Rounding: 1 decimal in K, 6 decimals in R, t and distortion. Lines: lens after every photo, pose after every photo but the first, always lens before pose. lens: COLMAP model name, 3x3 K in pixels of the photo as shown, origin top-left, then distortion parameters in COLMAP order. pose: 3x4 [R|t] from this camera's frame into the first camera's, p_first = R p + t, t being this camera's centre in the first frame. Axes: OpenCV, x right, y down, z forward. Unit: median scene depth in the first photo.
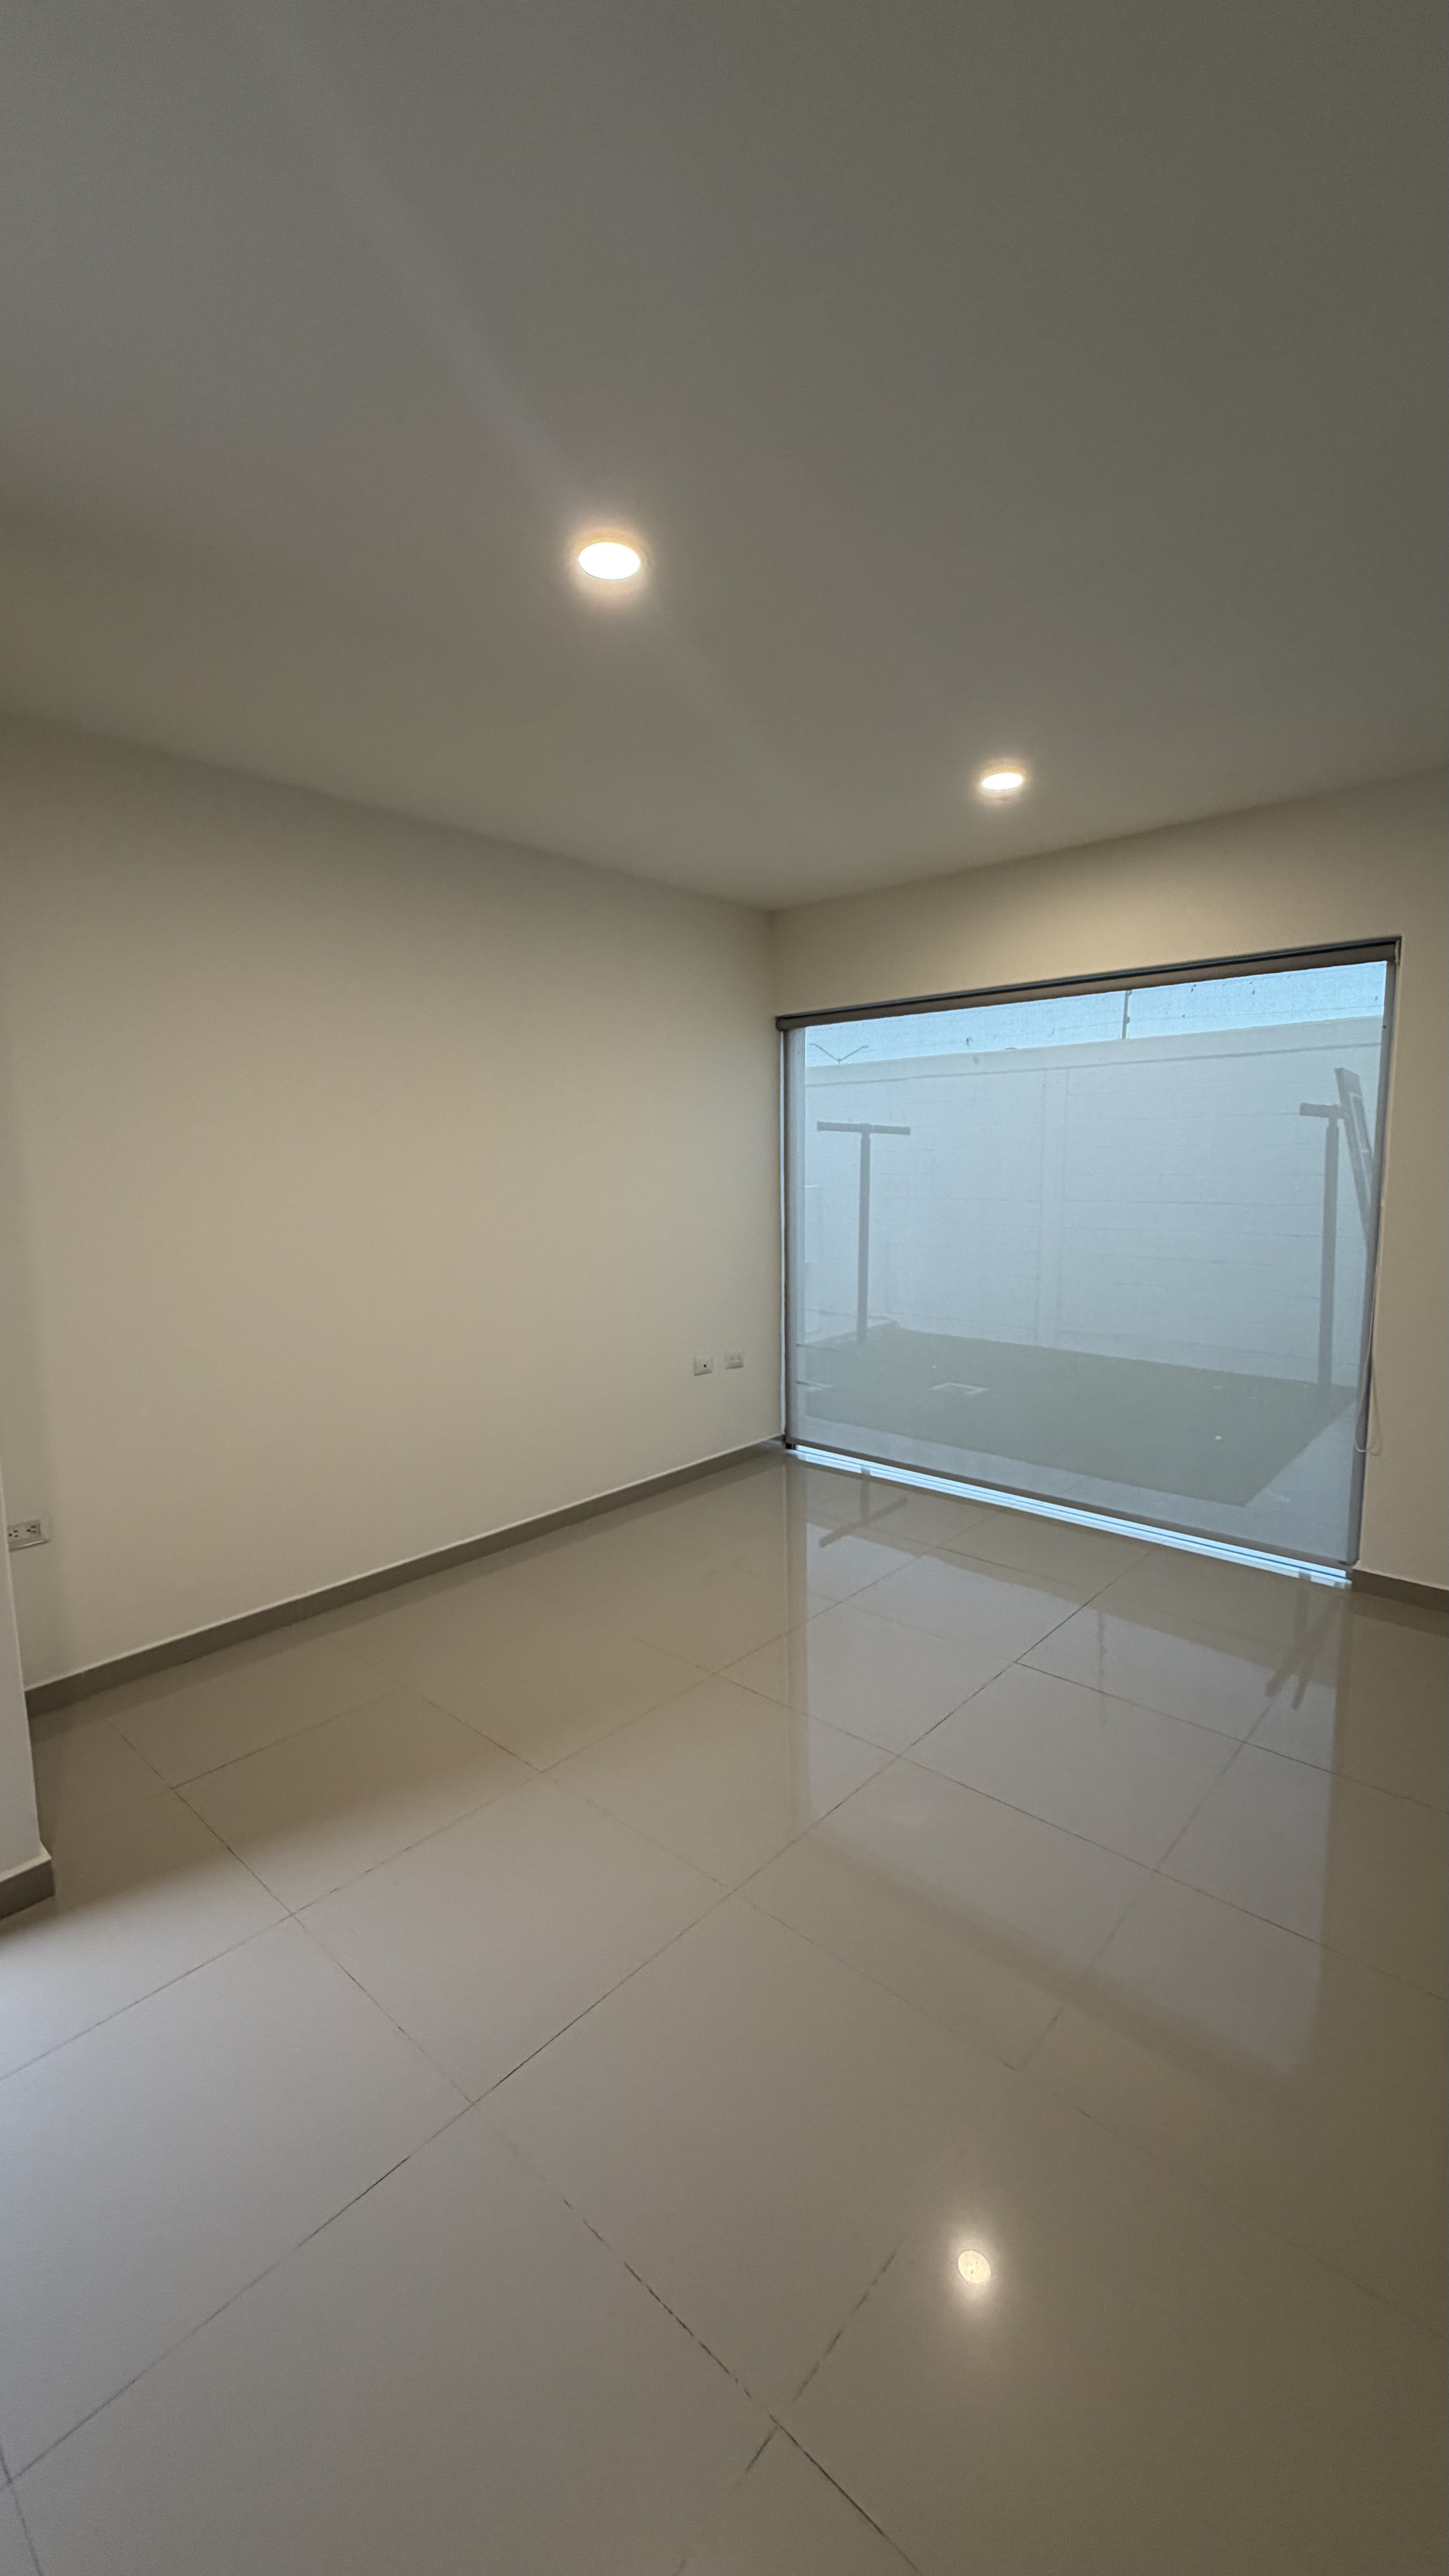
lens RADIAL K [[1029.7, 0, 735.6], [0, 1029.7, 1300.3], [0, 0, 1]] dist [0.000913, 0.000140]
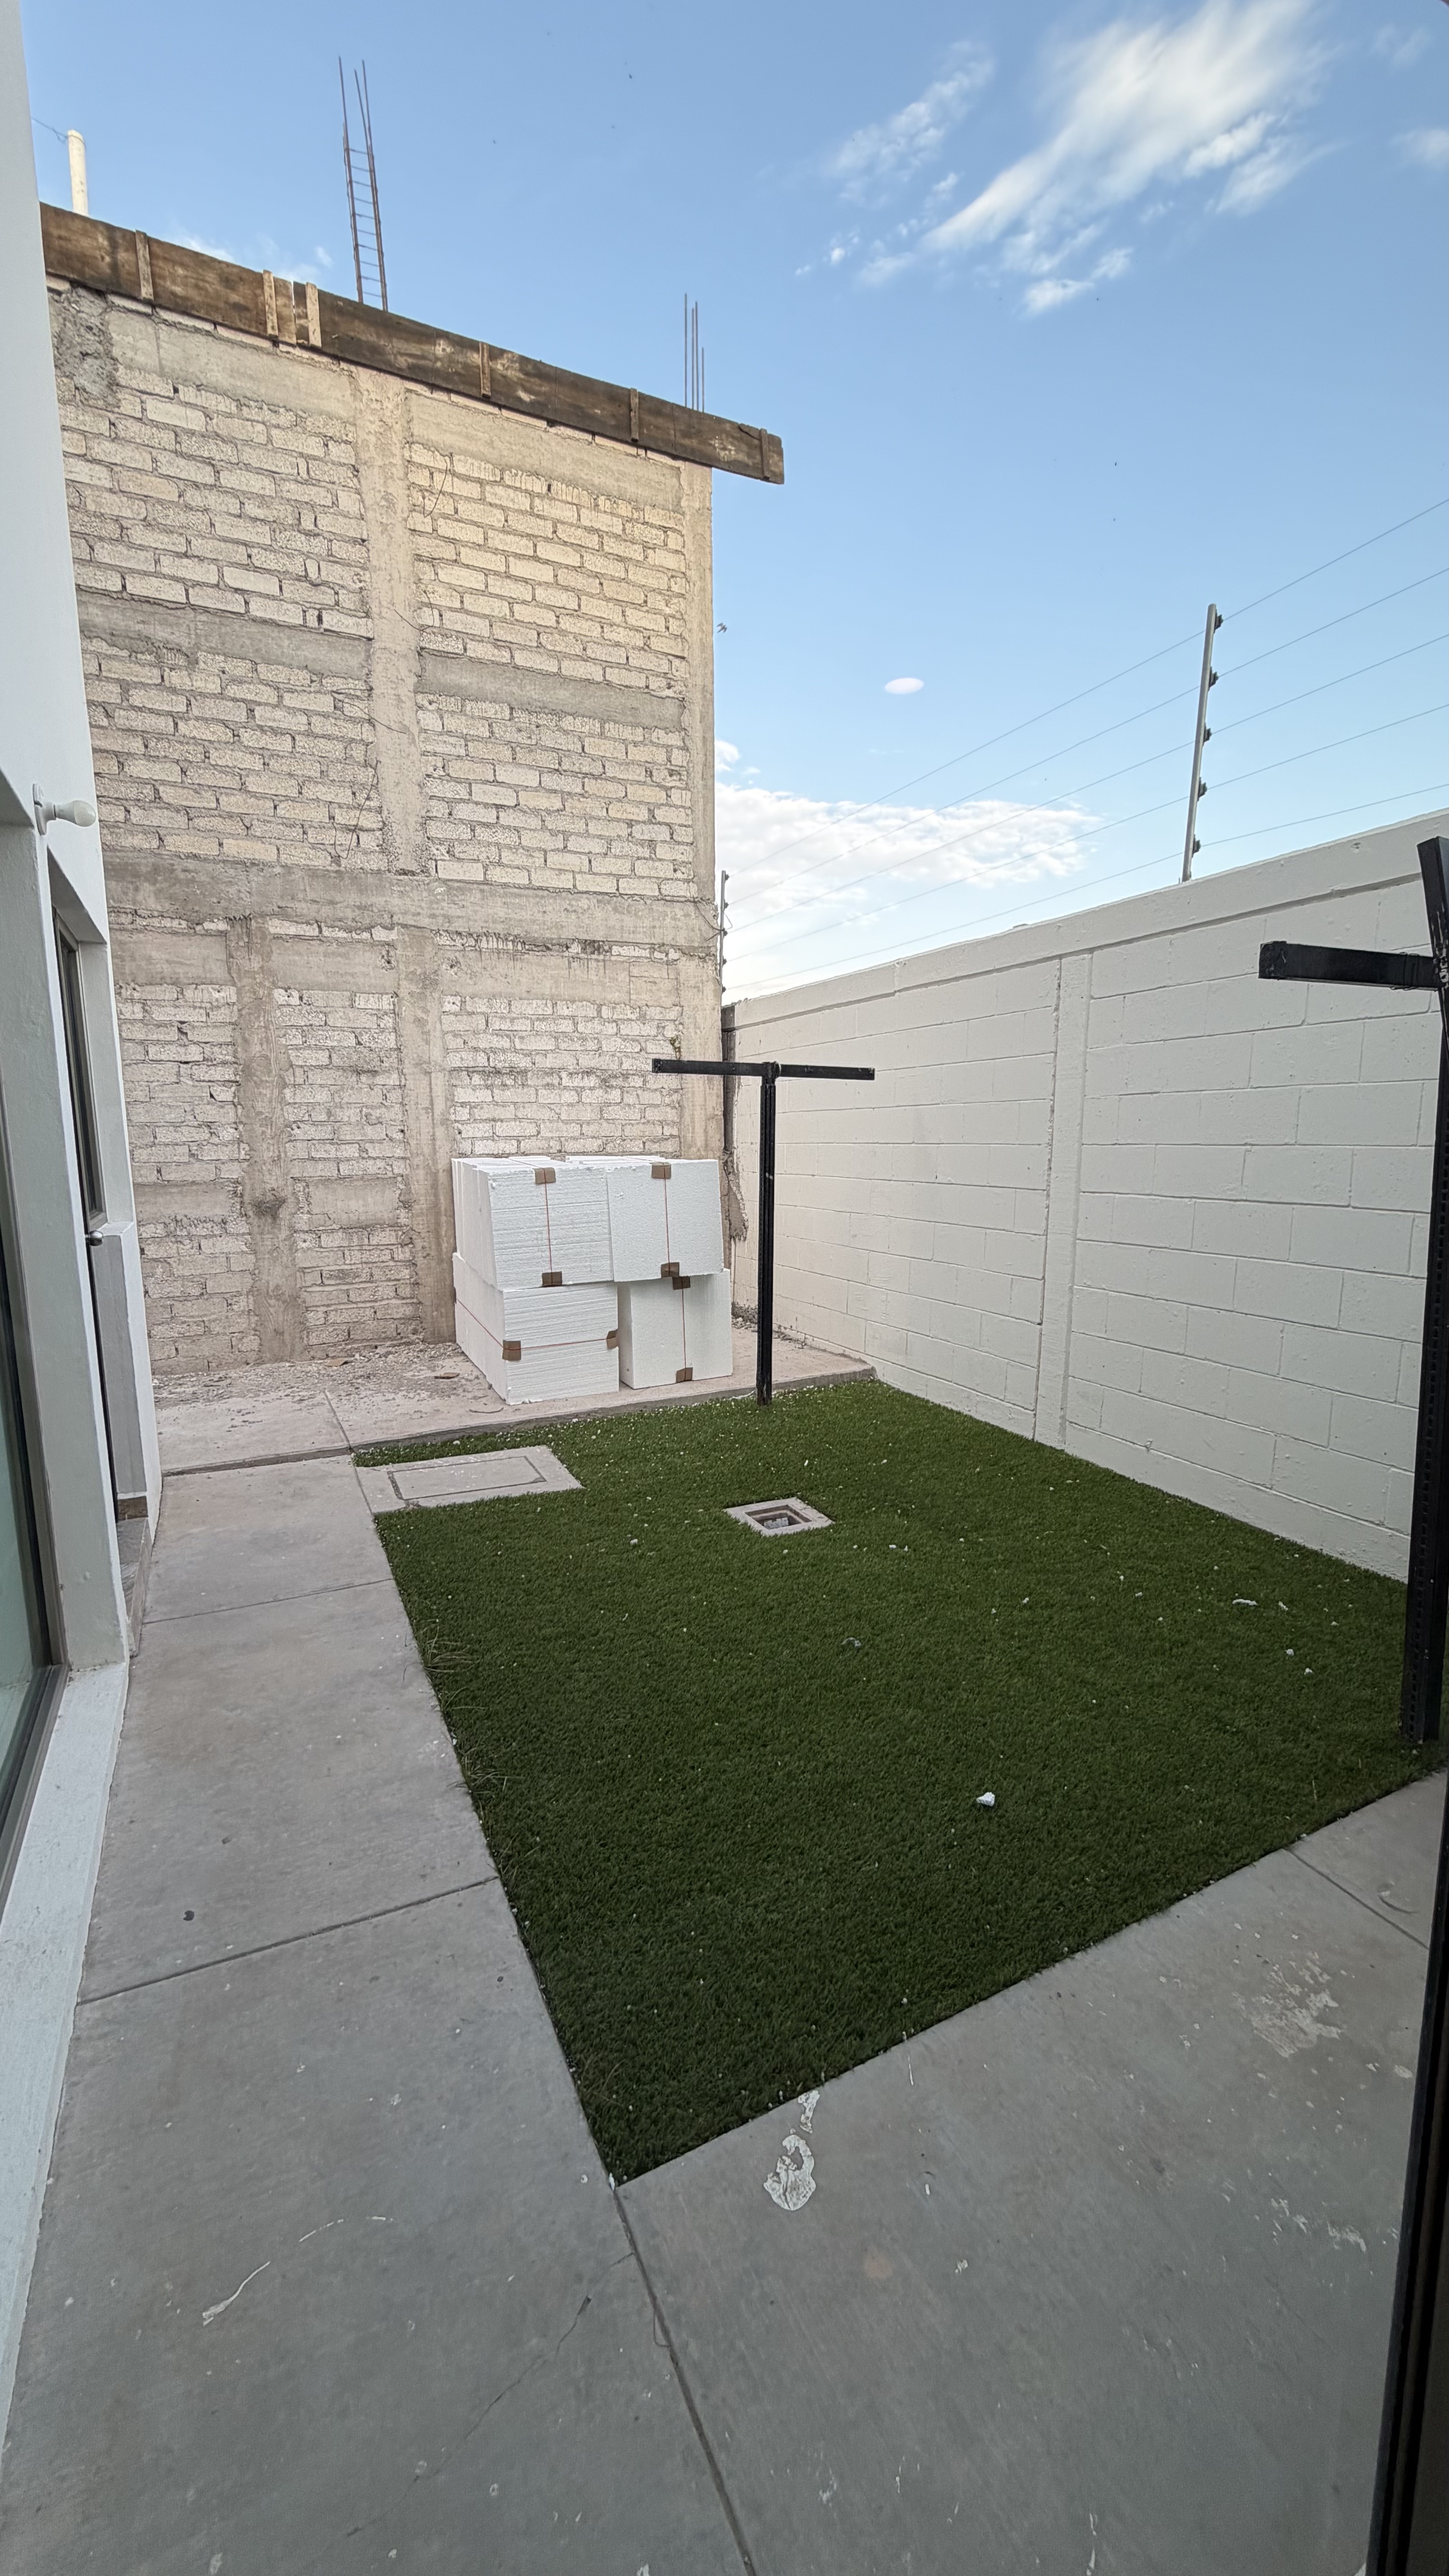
lens RADIAL K [[1029.7, 0, 729.3], [0, 1029.7, 1286.6], [0, 0, 1]] dist [0.000913, 0.000140]
pose [[0.920961, 0.054267, -0.385856, 0.354443], [-0.047842, 0.998510, 0.026241, -0.049168], [0.386706, -0.005707, 0.922186, 0.404770]]
